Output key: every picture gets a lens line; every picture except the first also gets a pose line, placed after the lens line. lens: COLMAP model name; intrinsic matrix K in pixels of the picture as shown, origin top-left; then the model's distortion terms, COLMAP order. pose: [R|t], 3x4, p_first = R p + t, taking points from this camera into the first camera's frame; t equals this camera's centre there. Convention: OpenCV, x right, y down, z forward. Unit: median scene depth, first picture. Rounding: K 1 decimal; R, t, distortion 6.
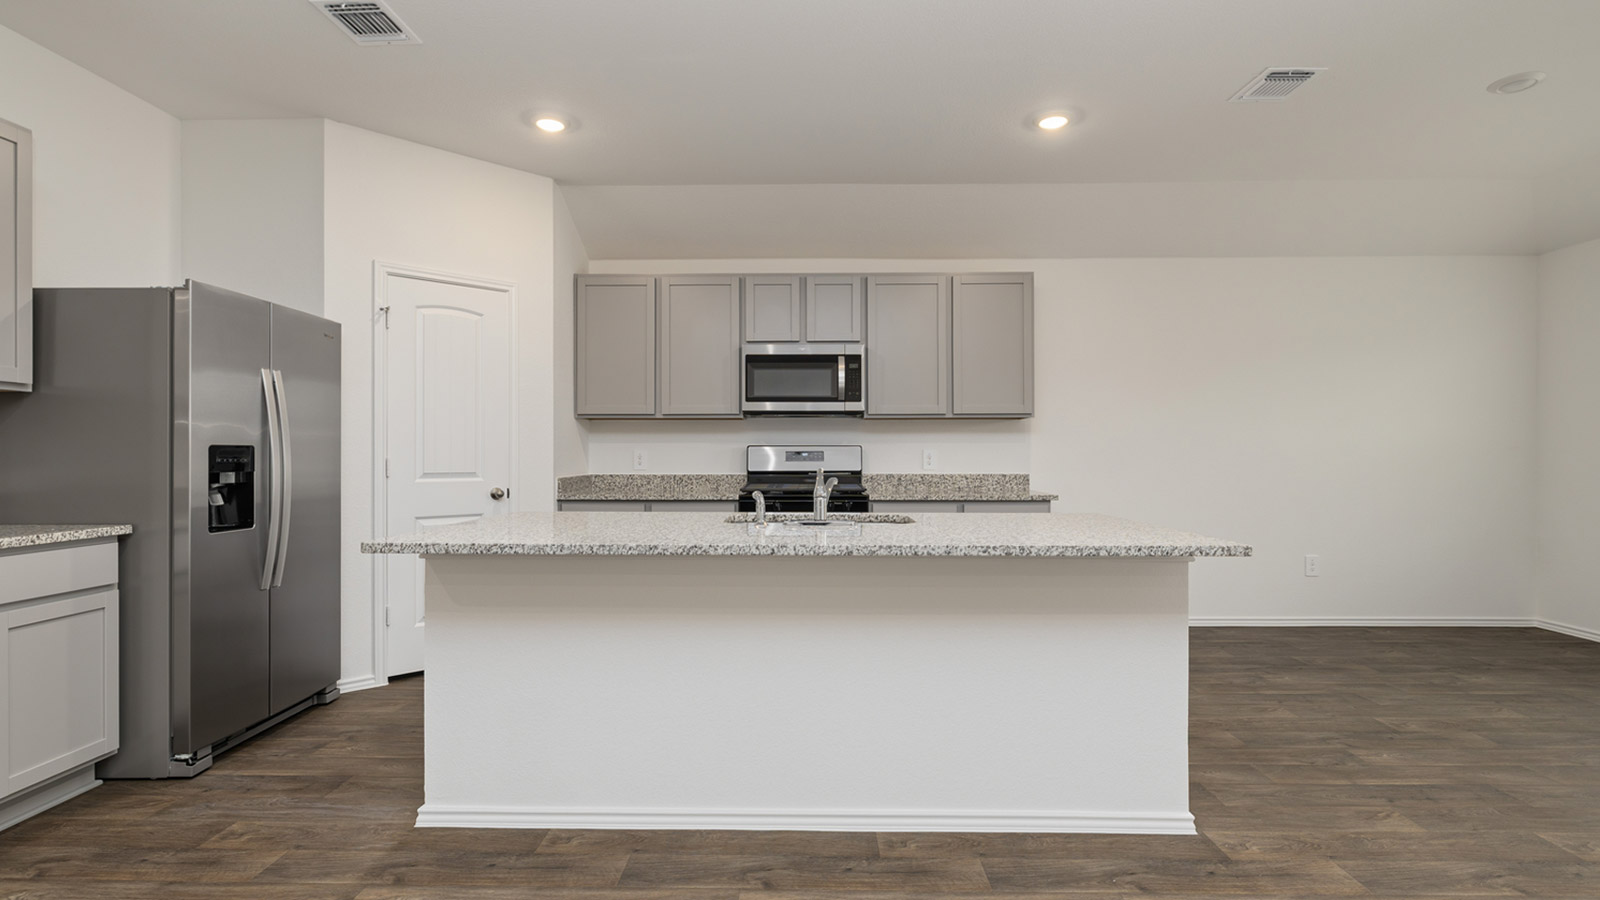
lens RADIAL K [[747.9, 0, 801.8], [0, 747.9, 456.2], [0, 0, 1]] dist [-0.005152, 0.002111]
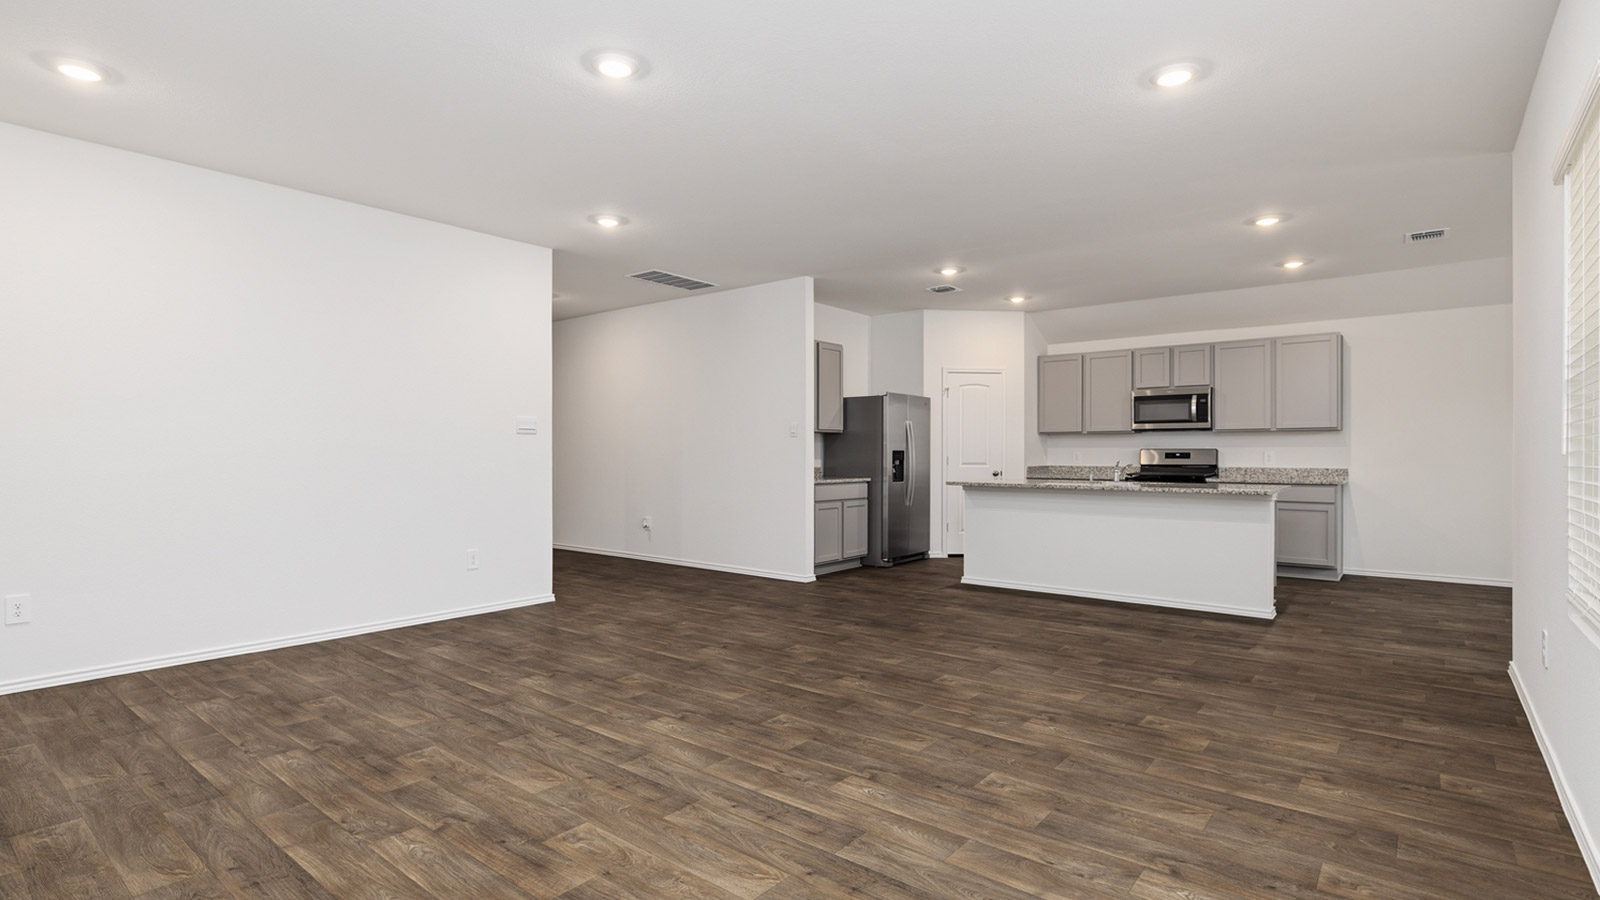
lens RADIAL K [[747.9, 0, 811.6], [0, 747.9, 451.8], [0, 0, 1]] dist [-0.005152, 0.002111]
pose [[0.782778, -0.000633, -0.622301, 0.417319], [-0.004196, 0.999971, -0.006295, 0.005623], [0.622287, 0.007538, 0.782753, -0.816143]]
